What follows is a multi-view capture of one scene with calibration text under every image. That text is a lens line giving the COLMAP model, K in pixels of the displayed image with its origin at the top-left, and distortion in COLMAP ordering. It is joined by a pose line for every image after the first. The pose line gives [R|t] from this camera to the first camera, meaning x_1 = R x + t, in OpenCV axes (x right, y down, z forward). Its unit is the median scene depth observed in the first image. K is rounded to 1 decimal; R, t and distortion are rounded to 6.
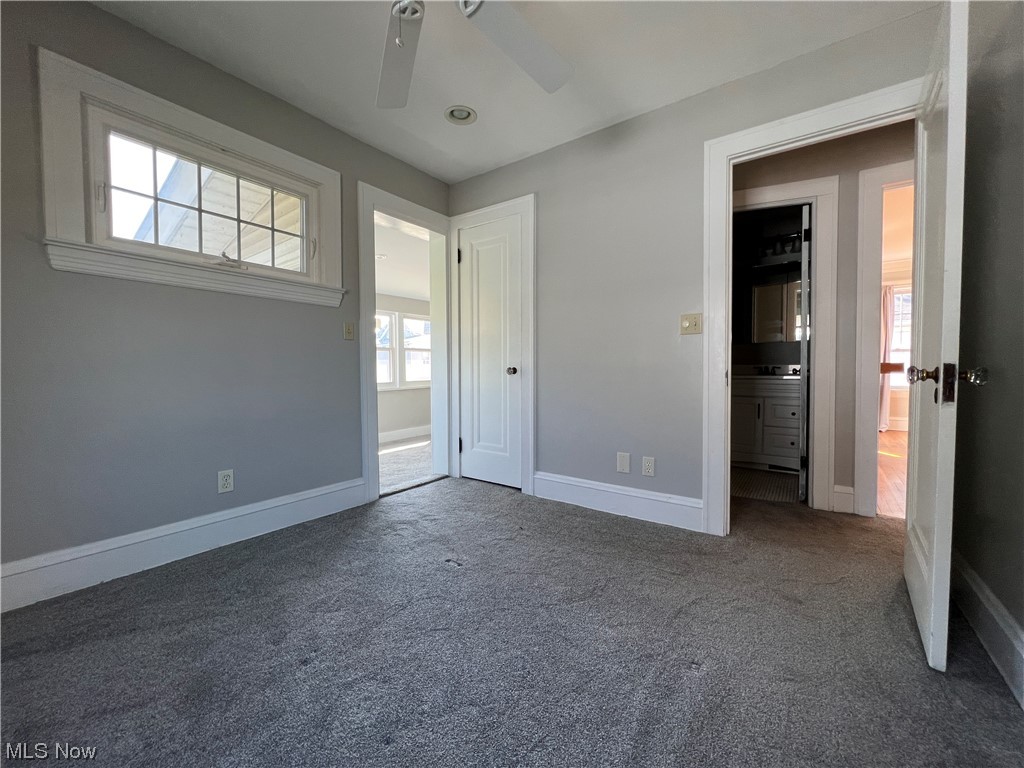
lens RADIAL K [[408.1, 0, 512.0], [0, 408.1, 384.0], [0, 0, 1]] dist [-0.002684, 0.000069]
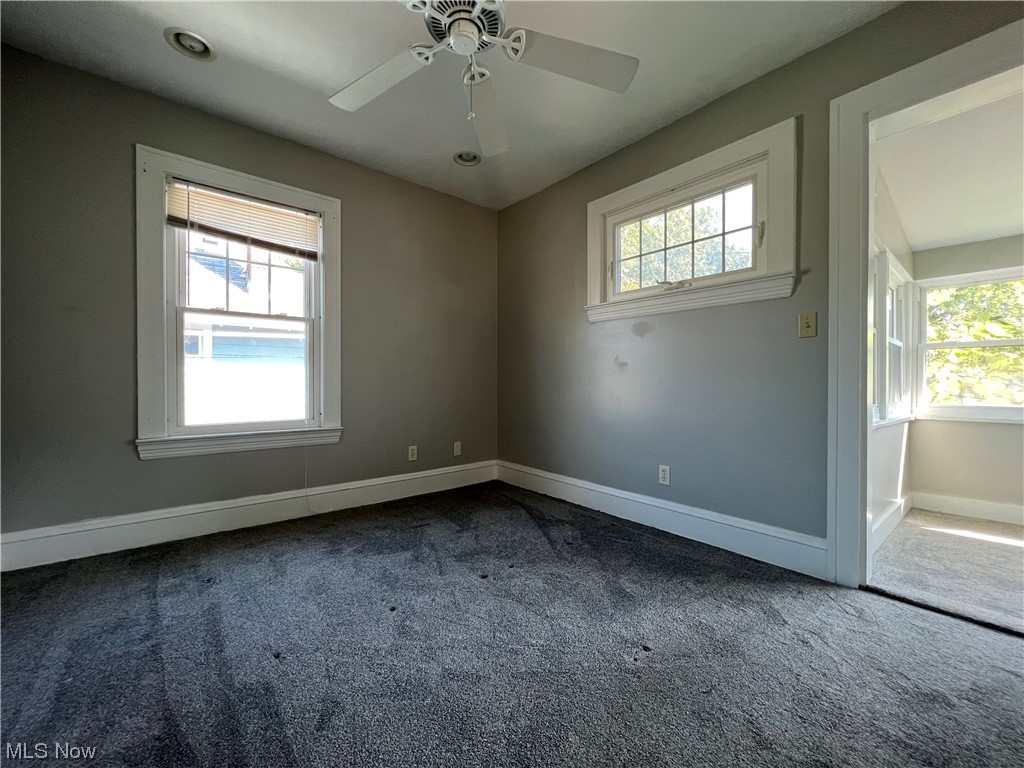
lens RADIAL K [[408.1, 0, 512.0], [0, 408.1, 384.0], [0, 0, 1]] dist [-0.002684, 0.000069]
pose [[-0.242522, 0.008204, -0.970111, 0.478664], [-0.036423, 0.999182, 0.017555, -0.022829], [0.969462, 0.039592, -0.242025, 0.767573]]
